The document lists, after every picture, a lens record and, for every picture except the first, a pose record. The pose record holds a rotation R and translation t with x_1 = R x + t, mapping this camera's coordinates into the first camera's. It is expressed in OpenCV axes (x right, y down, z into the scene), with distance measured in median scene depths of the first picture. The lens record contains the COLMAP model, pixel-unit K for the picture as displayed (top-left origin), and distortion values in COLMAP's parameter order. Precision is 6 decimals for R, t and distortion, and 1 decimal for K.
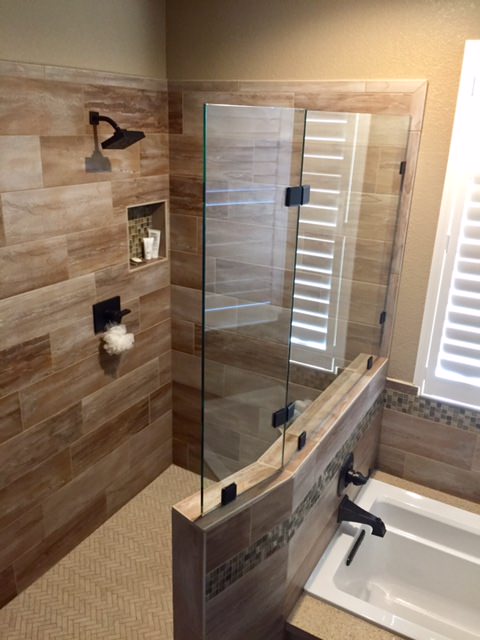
lens RADIAL K [[551.1, 0, 240.0], [0, 551.1, 320.0], [0, 0, 1]] dist [0.081024, -0.130146]
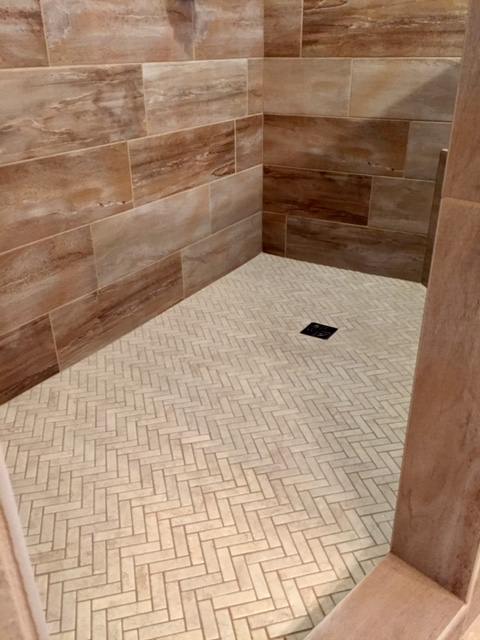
lens RADIAL K [[551.1, 0, 240.0], [0, 551.1, 320.0], [0, 0, 1]] dist [0.081024, -0.130146]
pose [[0.998633, -0.025318, -0.045726, -0.149890], [0.029903, 0.994279, 0.102547, 0.341143], [0.042868, -0.103774, 0.993677, 0.355353]]
